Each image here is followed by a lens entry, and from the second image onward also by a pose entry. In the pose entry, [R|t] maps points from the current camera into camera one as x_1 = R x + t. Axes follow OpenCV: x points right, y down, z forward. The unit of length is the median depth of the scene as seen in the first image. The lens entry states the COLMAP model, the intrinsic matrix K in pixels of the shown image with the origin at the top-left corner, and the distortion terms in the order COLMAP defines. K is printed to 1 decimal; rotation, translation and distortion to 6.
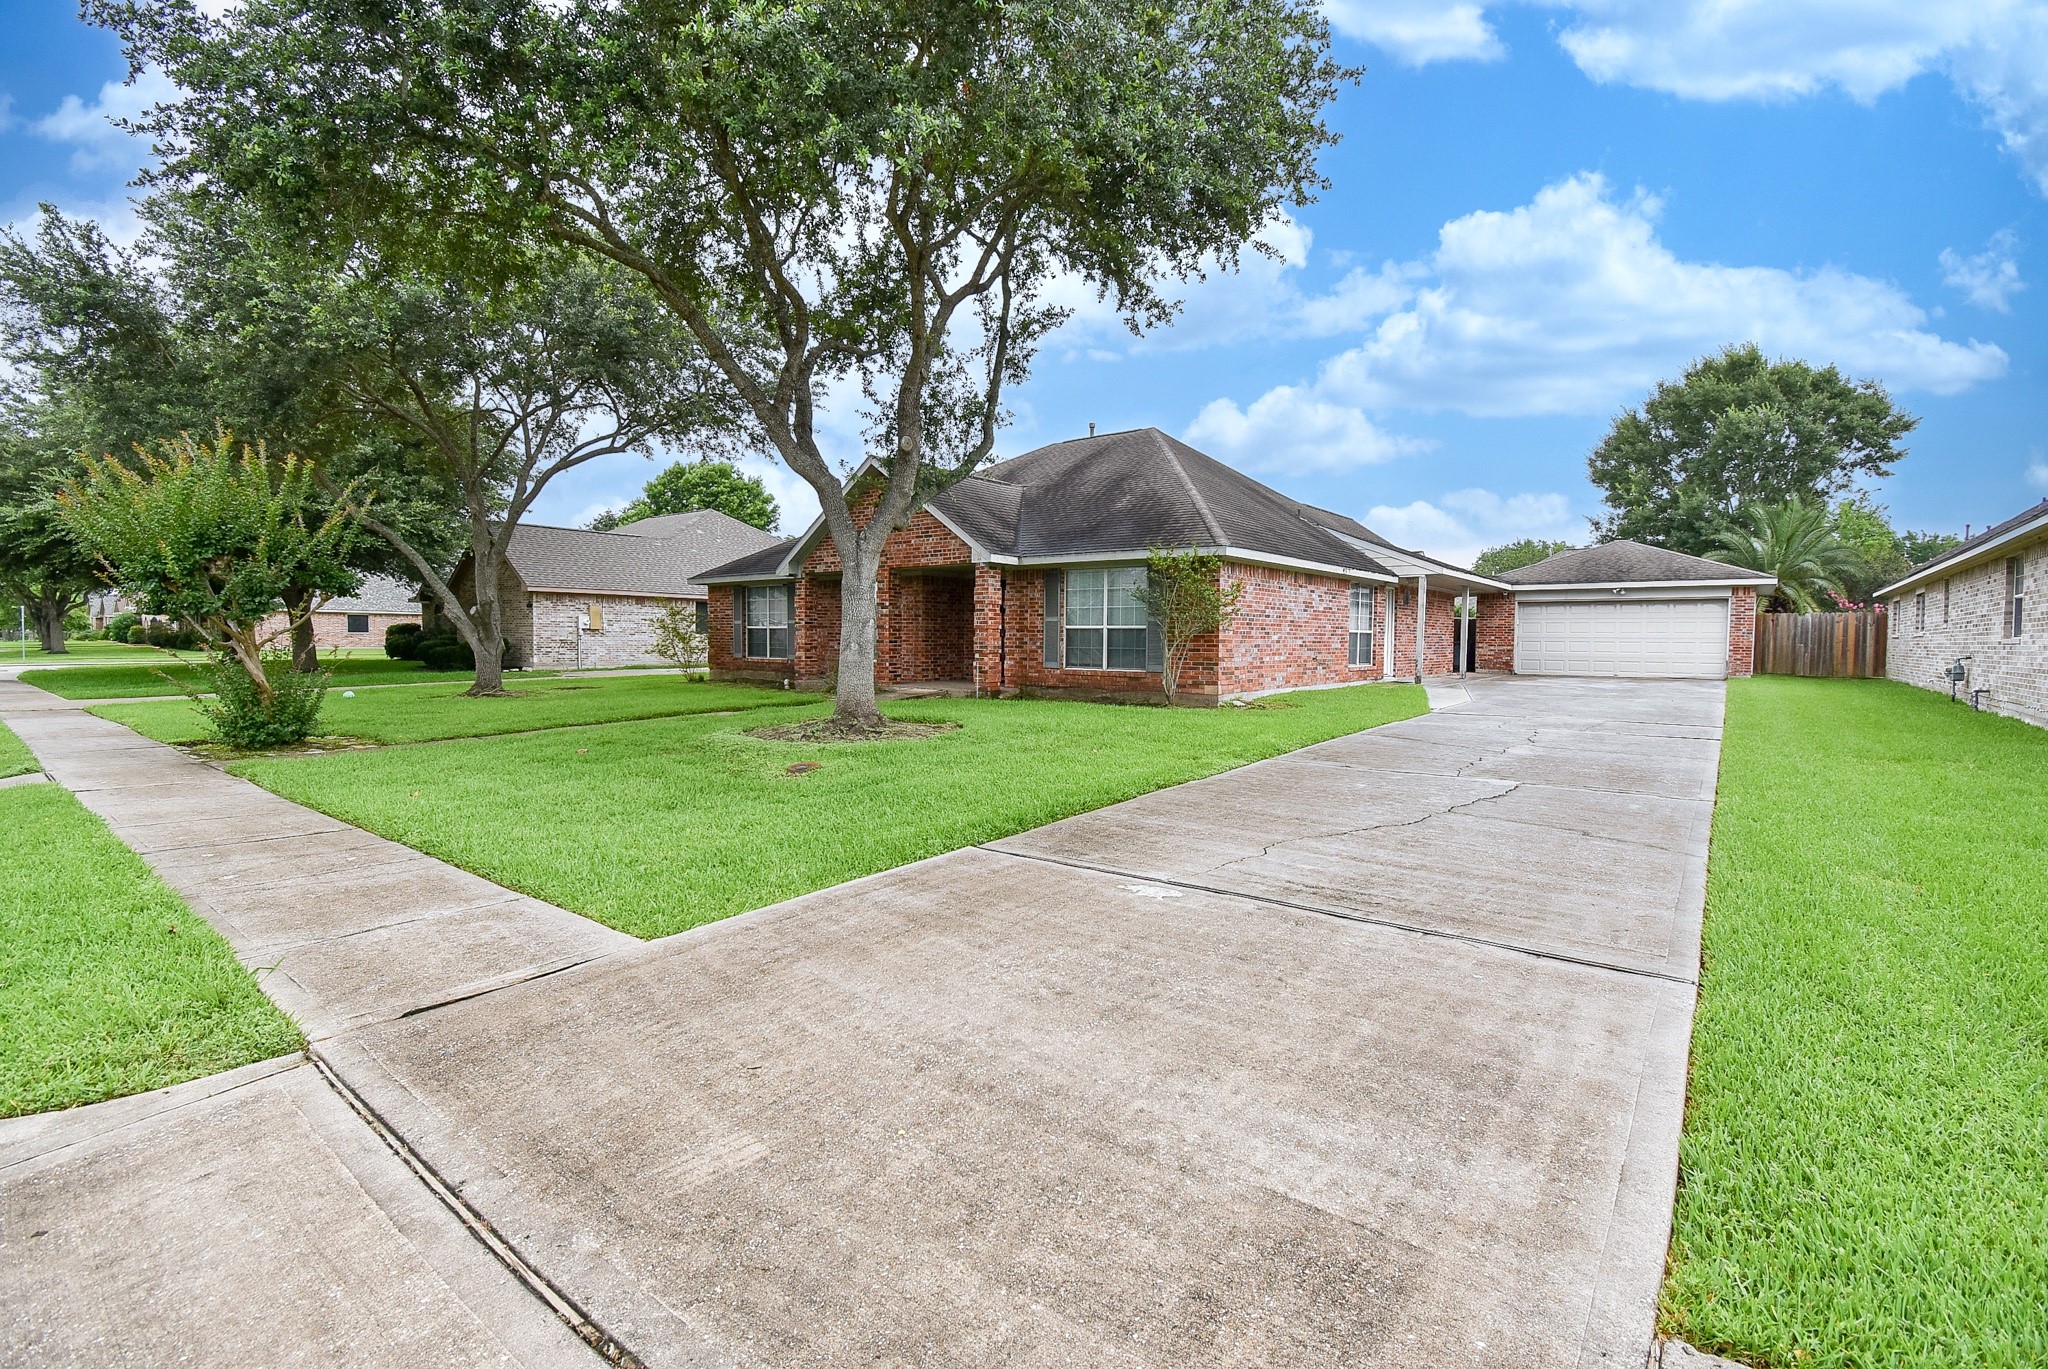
lens RADIAL K [[899.7, 0, 1026.6], [0, 899.7, 679.3], [0, 0, 1]] dist [-0.004130, -0.001770]
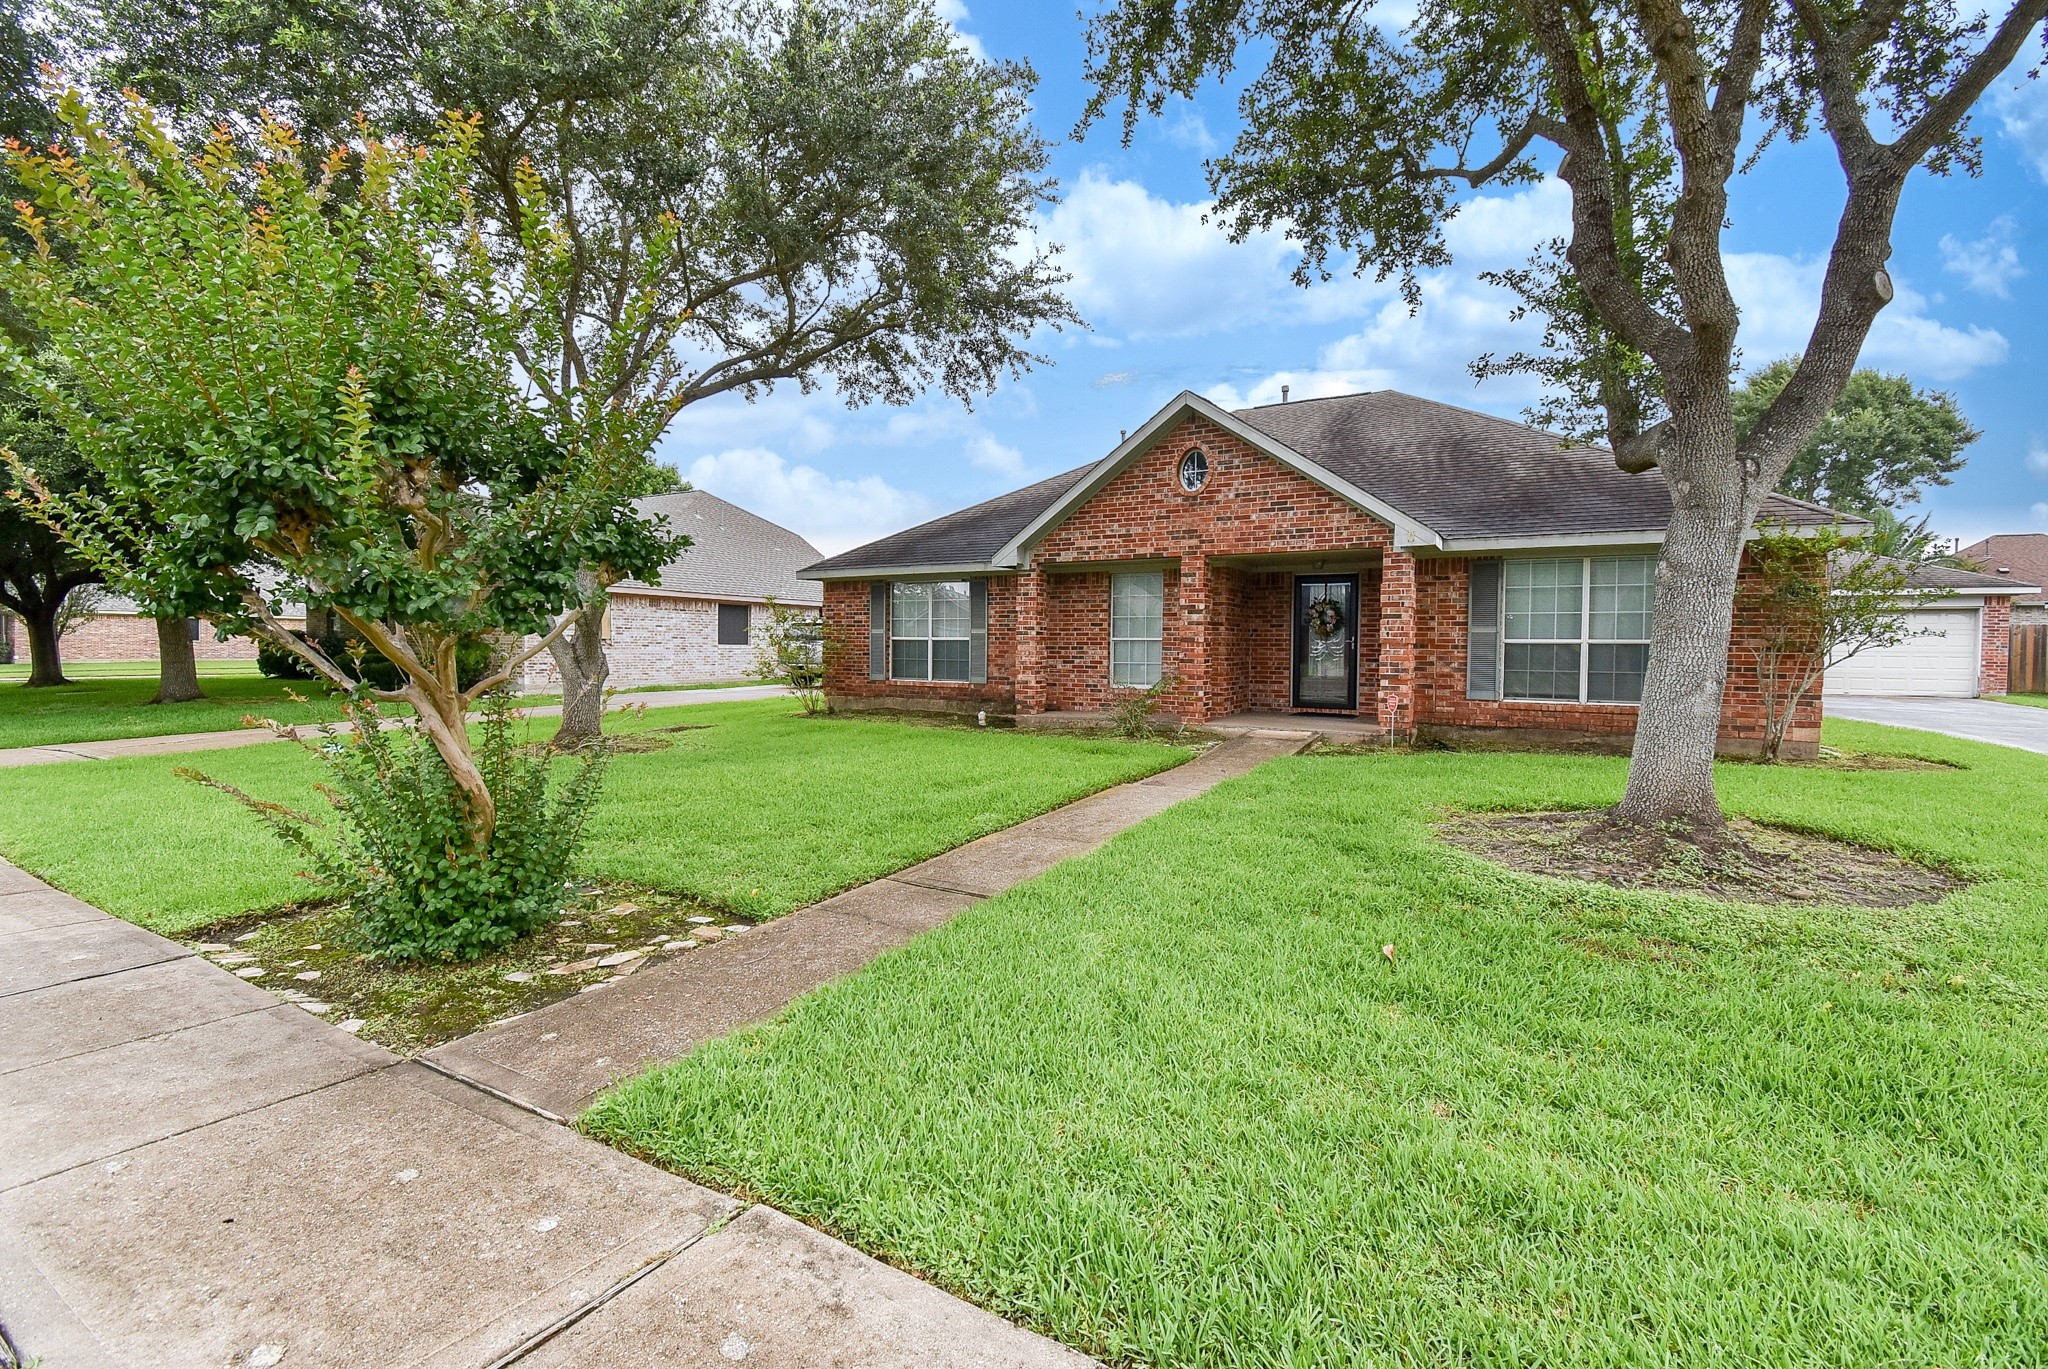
lens RADIAL K [[899.7, 0, 1021.3], [0, 899.7, 666.5], [0, 0, 1]] dist [-0.004130, -0.001770]
pose [[0.990081, -0.002573, 0.140472, -0.355193], [0.005650, 0.999753, -0.021507, -0.021489], [-0.140382, 0.022087, 0.989851, 0.304354]]
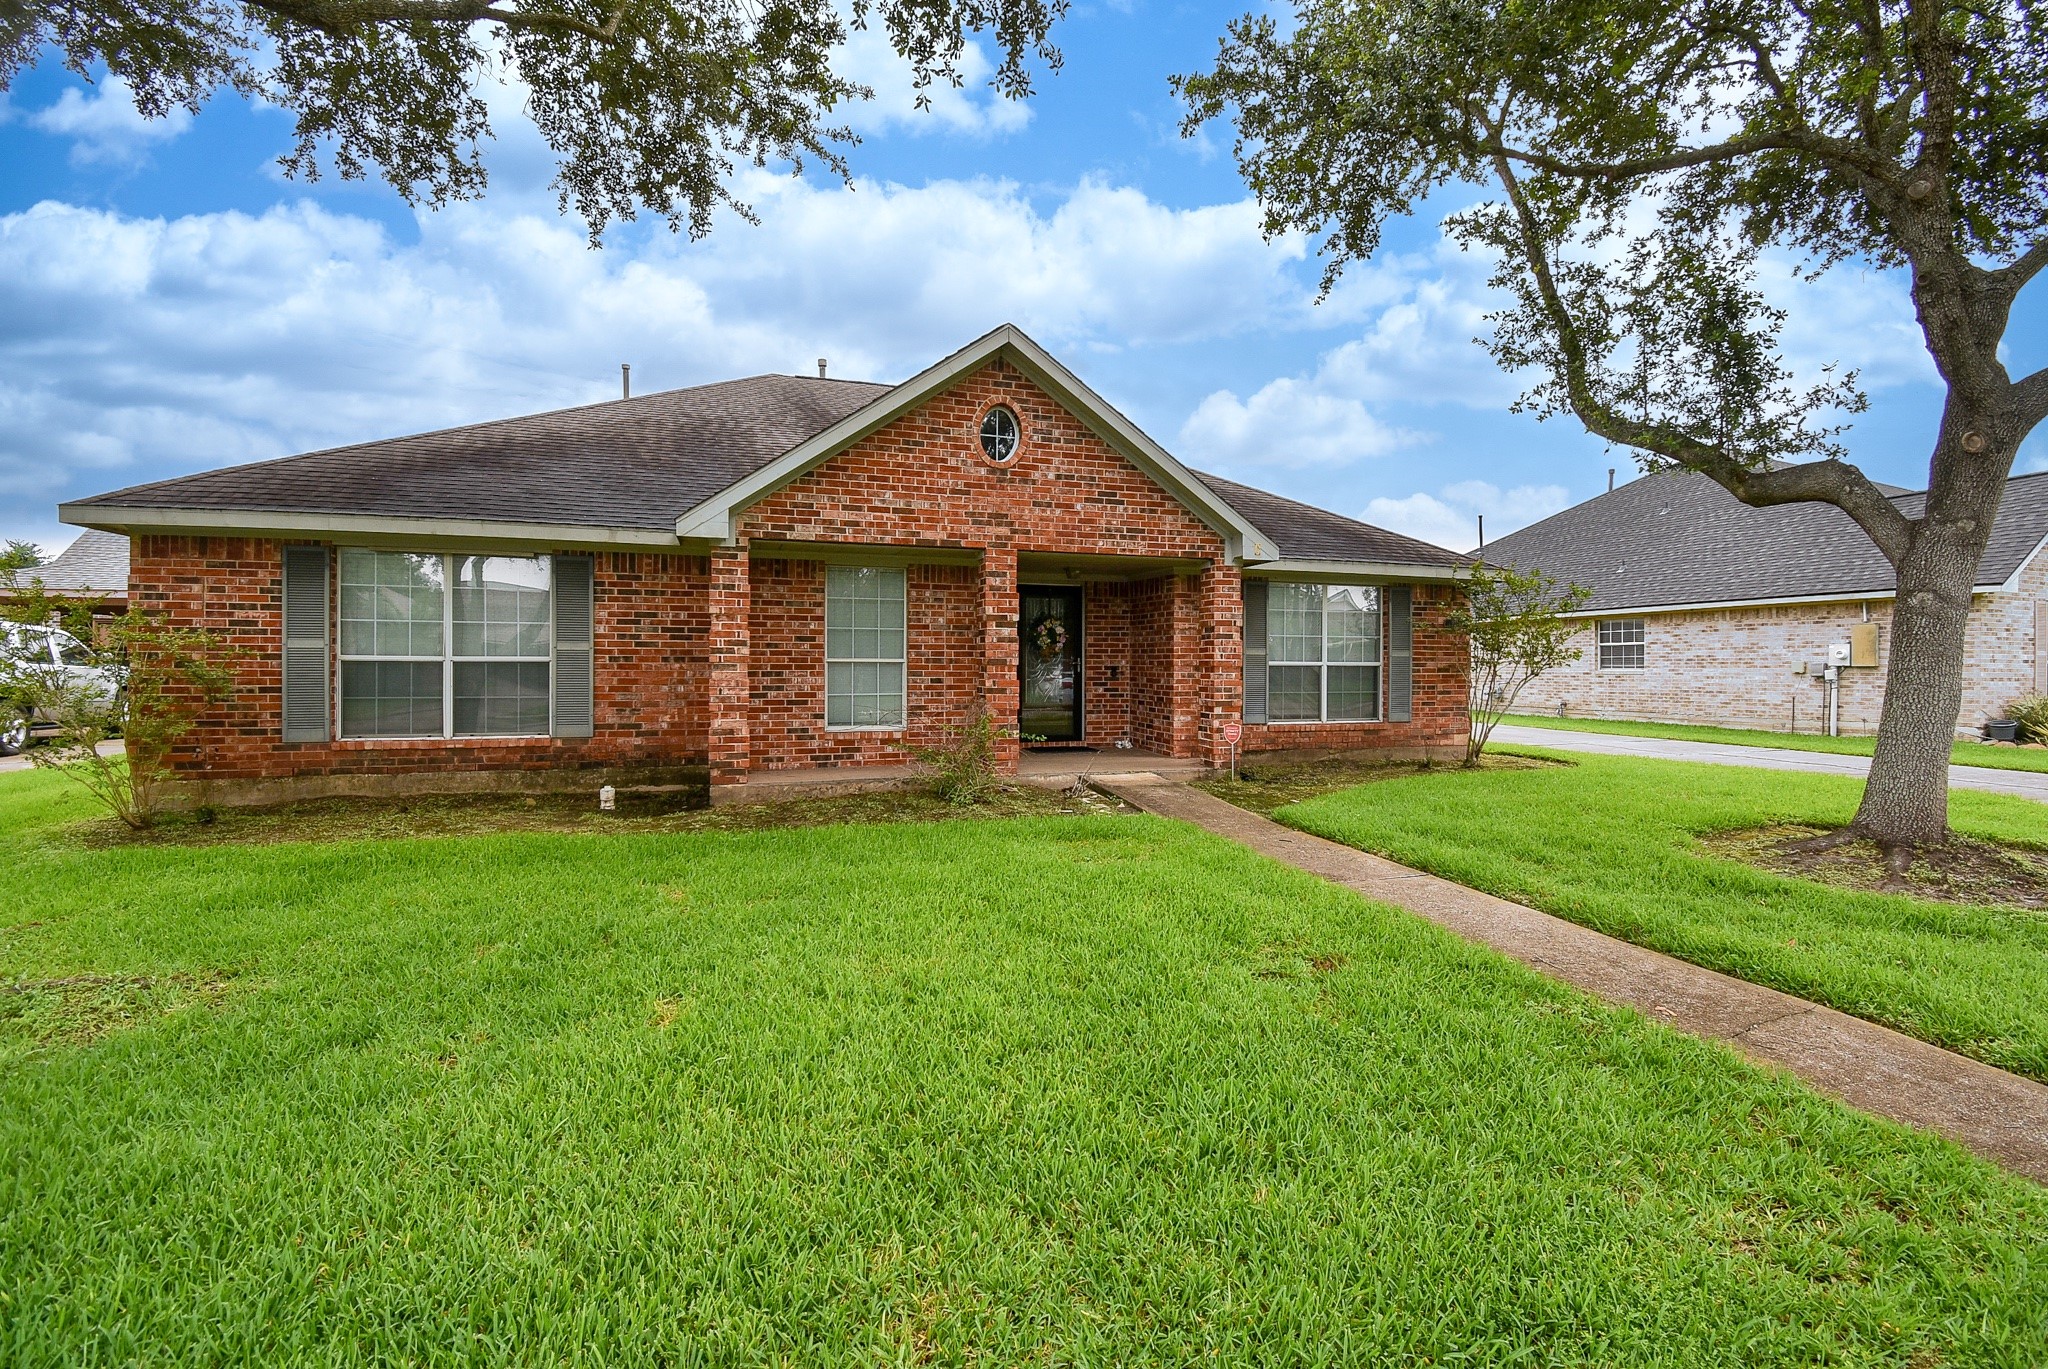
lens RADIAL K [[899.7, 0, 1024.9], [0, 899.7, 674.7], [0, 0, 1]] dist [-0.004130, -0.001770]
pose [[0.550634, -0.012523, 0.834653, -0.533185], [0.039433, 0.999161, -0.011023, -0.041123], [-0.833815, 0.038982, 0.550666, 0.647211]]
